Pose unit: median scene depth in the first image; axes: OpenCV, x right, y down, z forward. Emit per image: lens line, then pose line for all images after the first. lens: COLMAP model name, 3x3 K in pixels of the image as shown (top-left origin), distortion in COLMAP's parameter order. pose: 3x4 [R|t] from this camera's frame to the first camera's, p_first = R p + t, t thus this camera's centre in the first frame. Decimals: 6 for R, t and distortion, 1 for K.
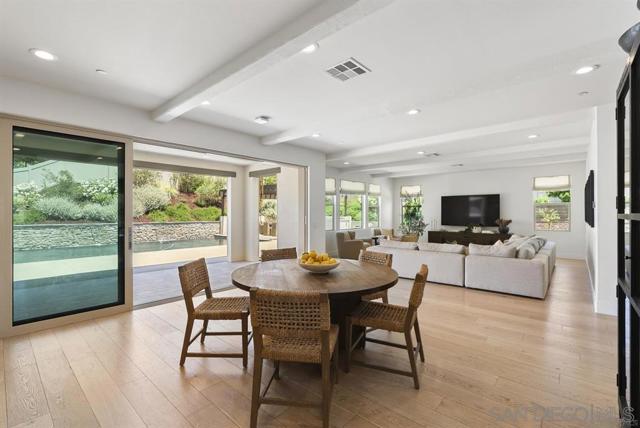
lens RADIAL K [[291.3, 0, 319.2], [0, 291.3, 215.0], [0, 0, 1]] dist [-0.006115, 0.000591]
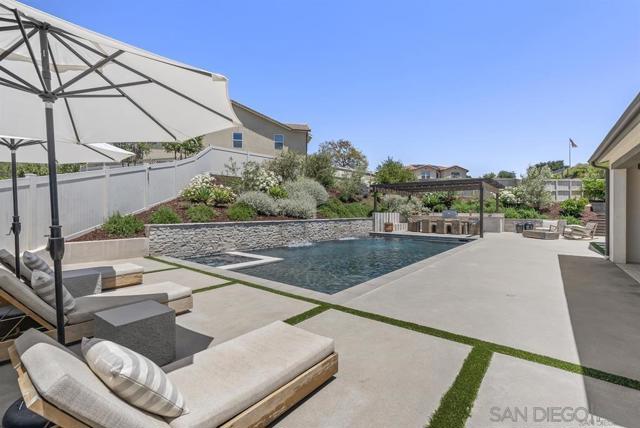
lens RADIAL K [[291.3, 0, 320.9], [0, 291.3, 211.0], [0, 0, 1]] dist [-0.006115, 0.000591]
pose [[0.998128, 0.005110, 0.060951, -1.081104], [-0.004812, 0.999976, -0.005042, 0.007998], [-0.060975, 0.004739, 0.998128, 0.122461]]
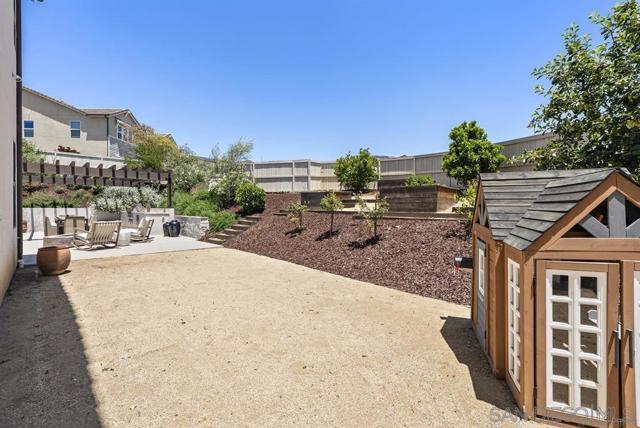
lens RADIAL K [[291.3, 0, 320.1], [0, 291.3, 212.0], [0, 0, 1]] dist [-0.006115, 0.000591]
pose [[0.997322, 0.005187, -0.072947, 0.976851], [-0.005299, 0.999985, -0.001348, 0.026354], [0.072938, 0.001731, 0.997335, 0.649555]]
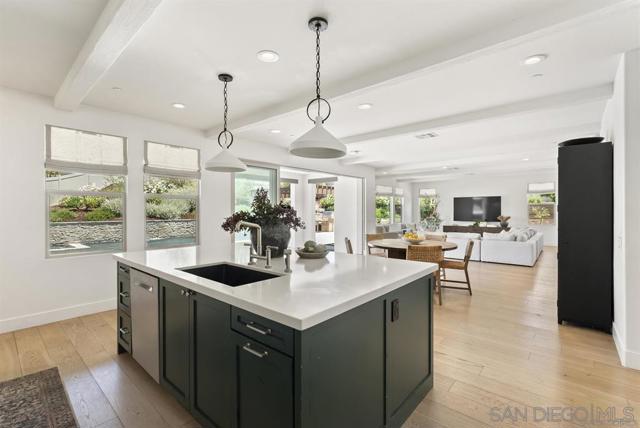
lens RADIAL K [[291.3, 0, 317.1], [0, 291.3, 212.2], [0, 0, 1]] dist [-0.006115, 0.000591]
pose [[0.999984, -0.001188, 0.005610, -0.175536], [0.001188, 0.999999, 0.000130, -0.002444], [-0.005610, -0.000124, 0.999984, -0.246057]]
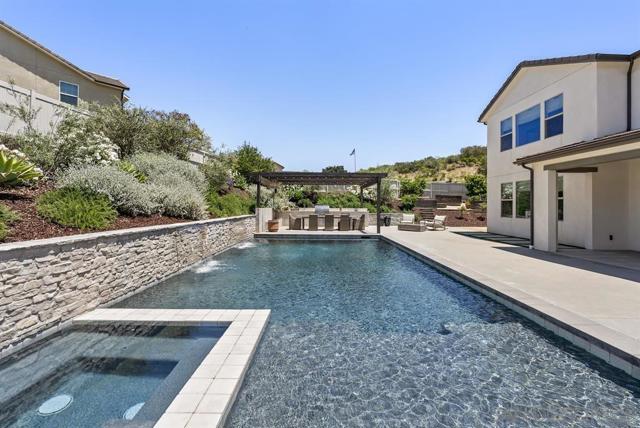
lens RADIAL K [[291.3, 0, 321.1], [0, 291.3, 207.6], [0, 0, 1]] dist [-0.006115, 0.000591]
pose [[0.741500, 0.001335, 0.670952, -1.360620], [-0.002091, 0.999998, 0.000321, 0.004136], [-0.670950, -0.001641, 0.741501, 0.652579]]
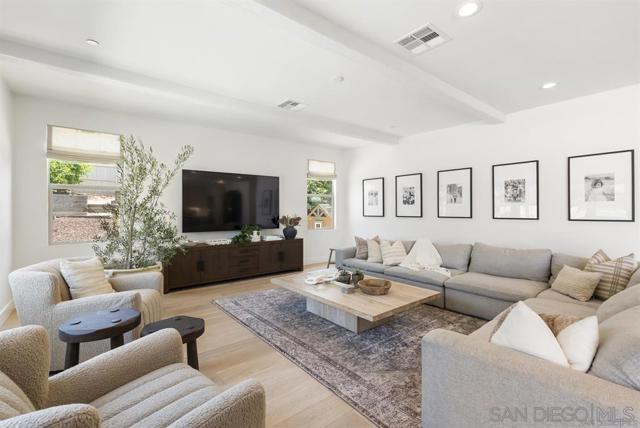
lens RADIAL K [[291.3, 0, 320.0], [0, 291.3, 210.5], [0, 0, 1]] dist [-0.006115, 0.000591]
pose [[0.159593, 0.001361, 0.987182, 0.005070], [0.003672, 0.999991, -0.001972, 0.003163], [-0.987176, 0.003940, 0.159586, 0.751272]]
